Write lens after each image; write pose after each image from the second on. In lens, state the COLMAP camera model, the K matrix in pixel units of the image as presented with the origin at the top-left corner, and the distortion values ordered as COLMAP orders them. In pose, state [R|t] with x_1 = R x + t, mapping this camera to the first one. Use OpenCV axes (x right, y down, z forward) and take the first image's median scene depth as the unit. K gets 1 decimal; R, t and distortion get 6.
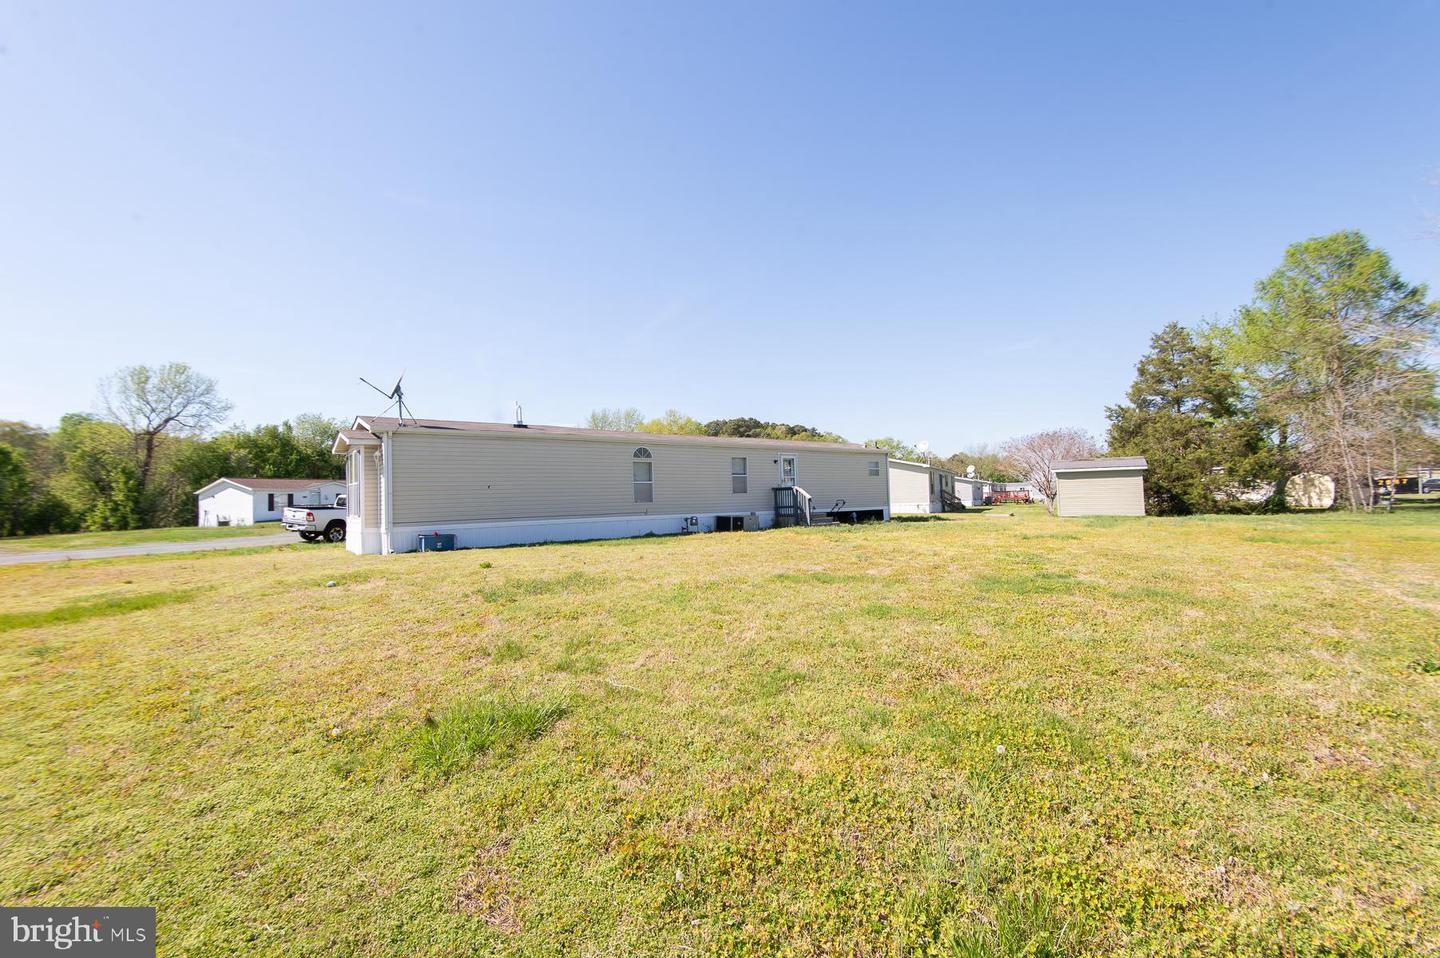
lens RADIAL K [[634.4, 0, 722.3], [0, 634.4, 477.4], [0, 0, 1]] dist [-0.002149, -0.000731]
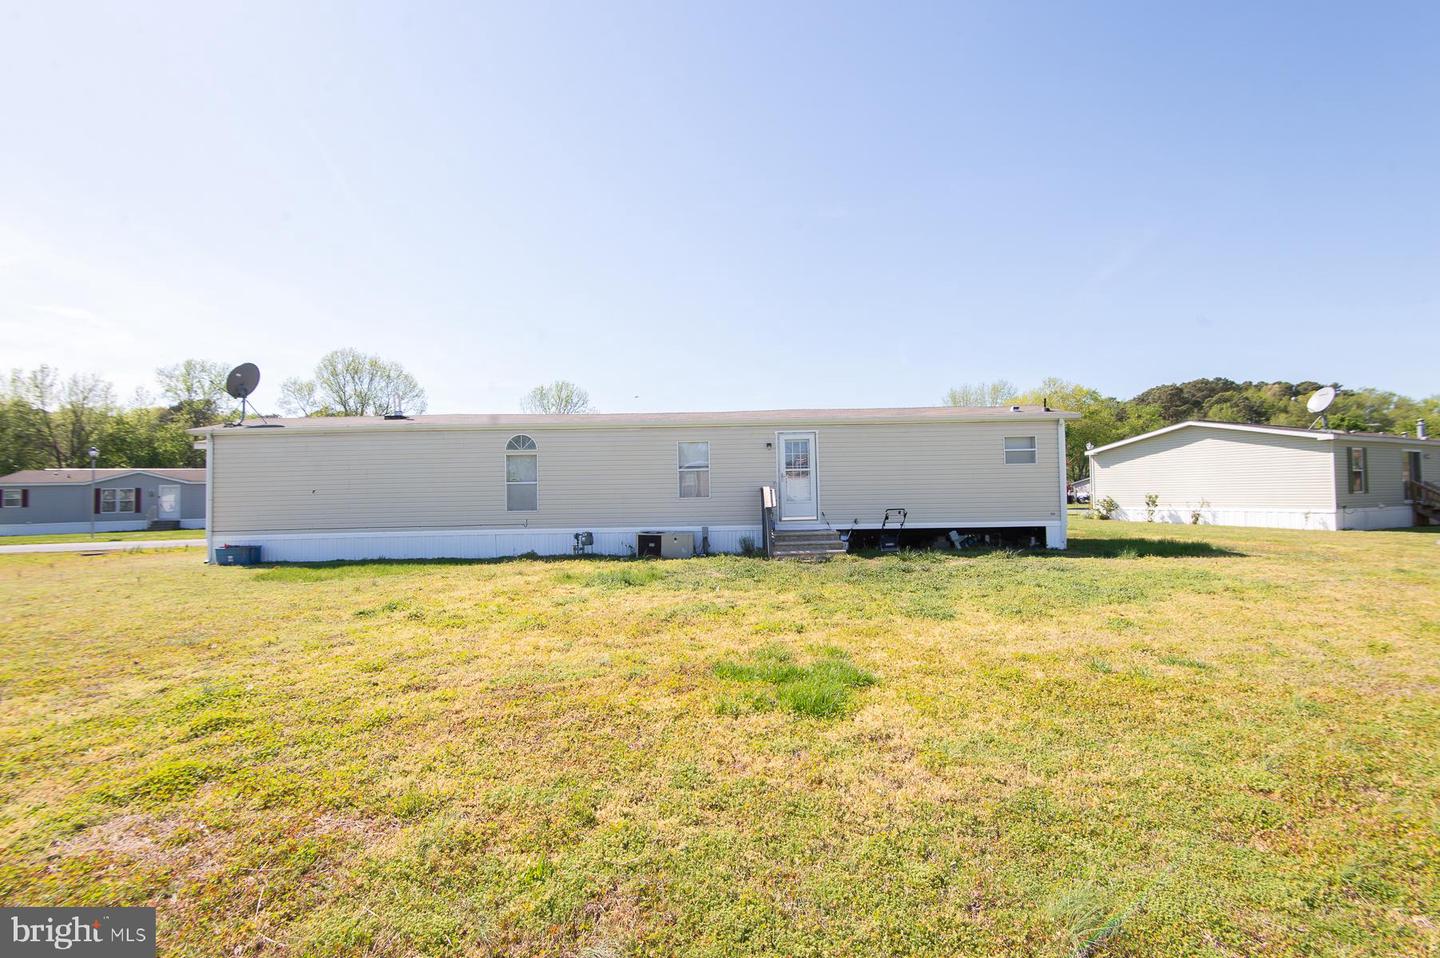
lens RADIAL K [[634.4, 0, 722.3], [0, 634.4, 477.4], [0, 0, 1]] dist [-0.002149, -0.000731]
pose [[0.784156, -0.006129, -0.620534, 0.445541], [0.020232, 0.999672, 0.015694, -0.004821], [0.620234, -0.024861, 0.784023, 0.505240]]
